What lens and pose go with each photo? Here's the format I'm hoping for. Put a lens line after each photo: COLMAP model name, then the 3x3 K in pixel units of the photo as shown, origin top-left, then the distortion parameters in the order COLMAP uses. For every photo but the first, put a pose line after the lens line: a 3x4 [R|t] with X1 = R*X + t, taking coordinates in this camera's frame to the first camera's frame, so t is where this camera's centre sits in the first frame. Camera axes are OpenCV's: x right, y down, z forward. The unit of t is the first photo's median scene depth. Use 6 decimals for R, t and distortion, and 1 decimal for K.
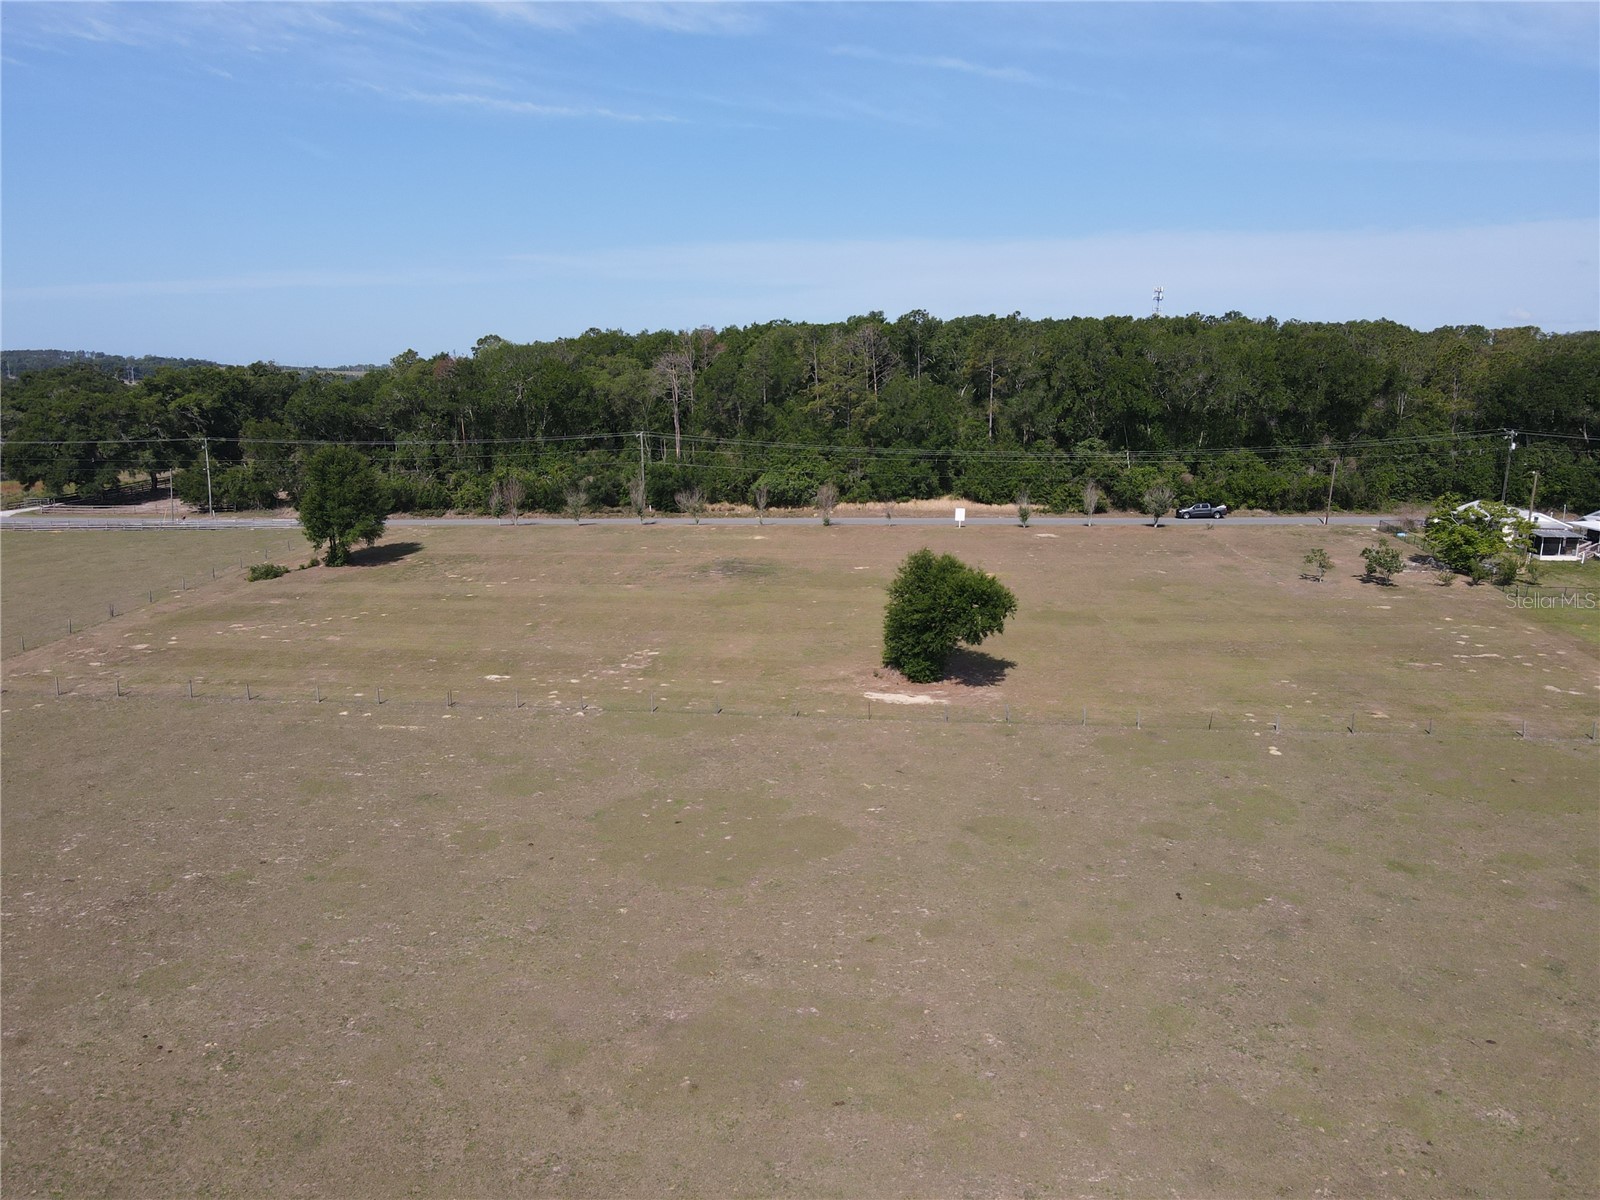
lens RADIAL K [[1169.0, 0, 788.6], [0, 1169.0, 593.8], [0, 0, 1]] dist [-0.004190, 0.027493]
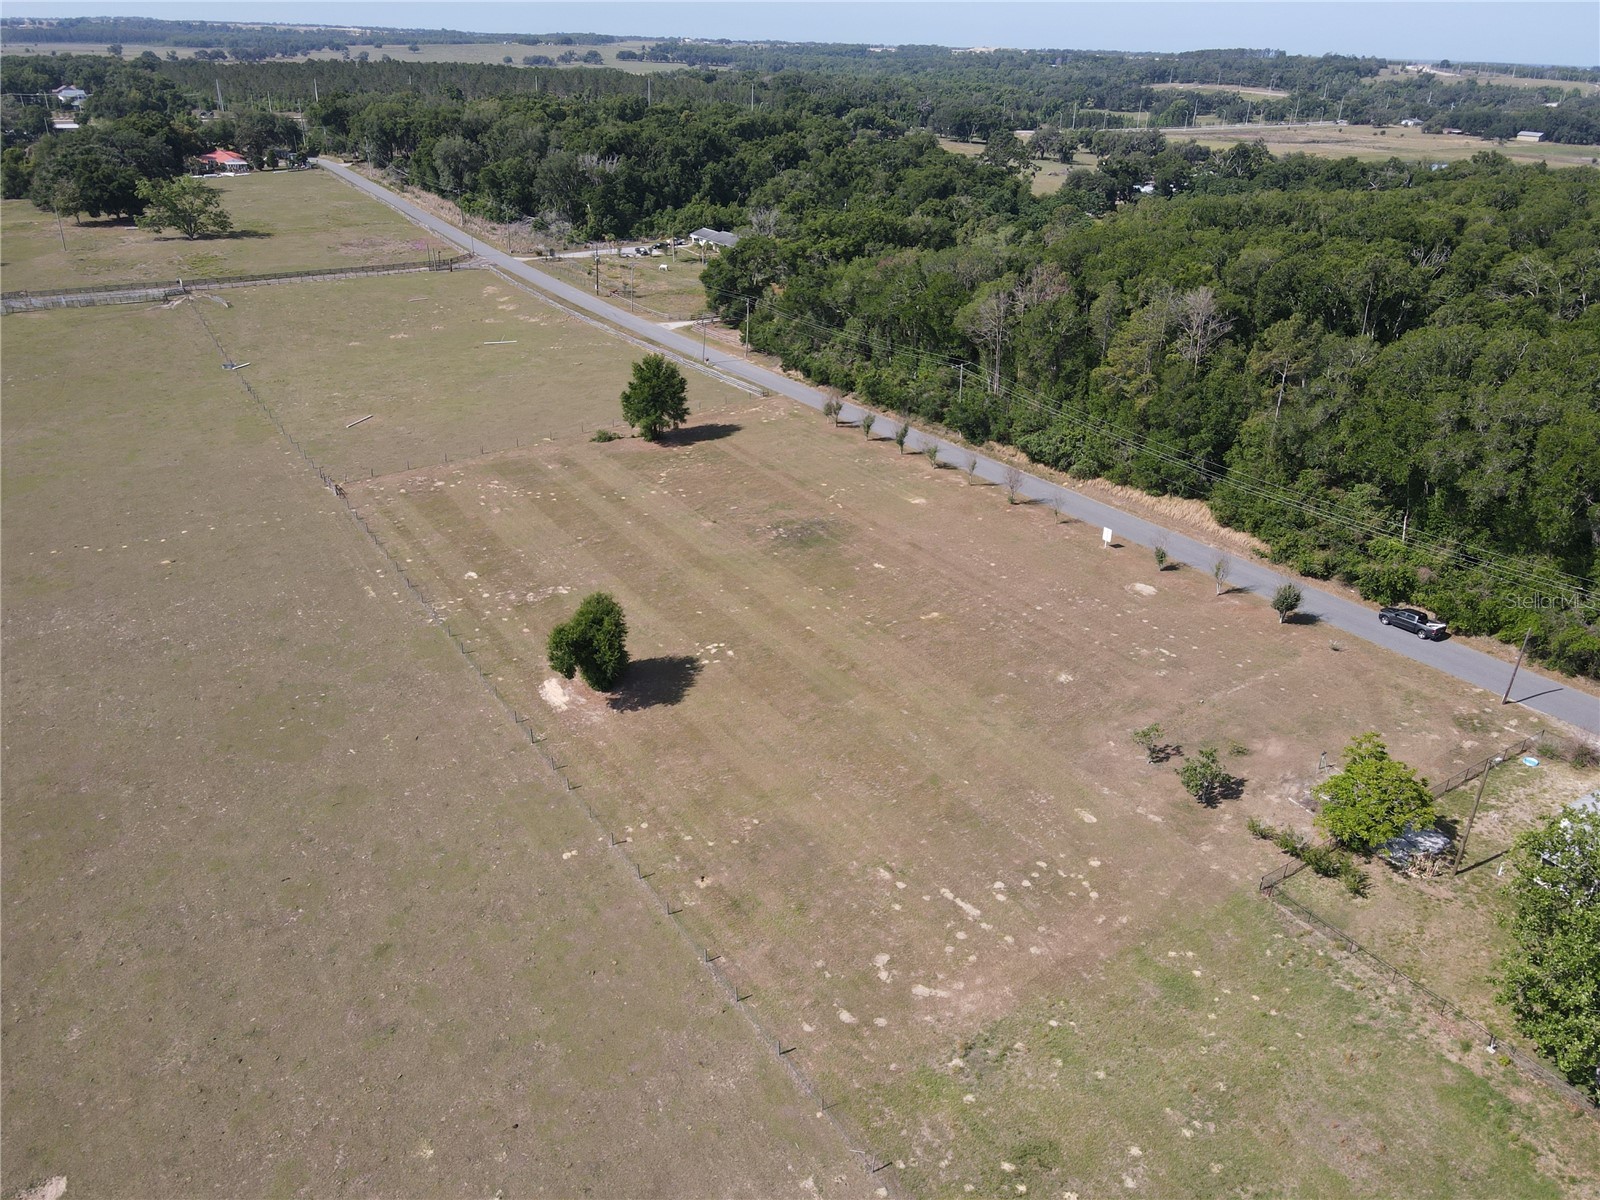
lens RADIAL K [[1169.0, 0, 798.1], [0, 1169.0, 612.6], [0, 0, 1]] dist [-0.004190, 0.027493]
pose [[0.612006, 0.349770, -0.709302, 0.642475], [-0.160094, 0.933106, 0.321998, -0.255999], [0.774480, -0.083510, 0.627062, 0.210229]]
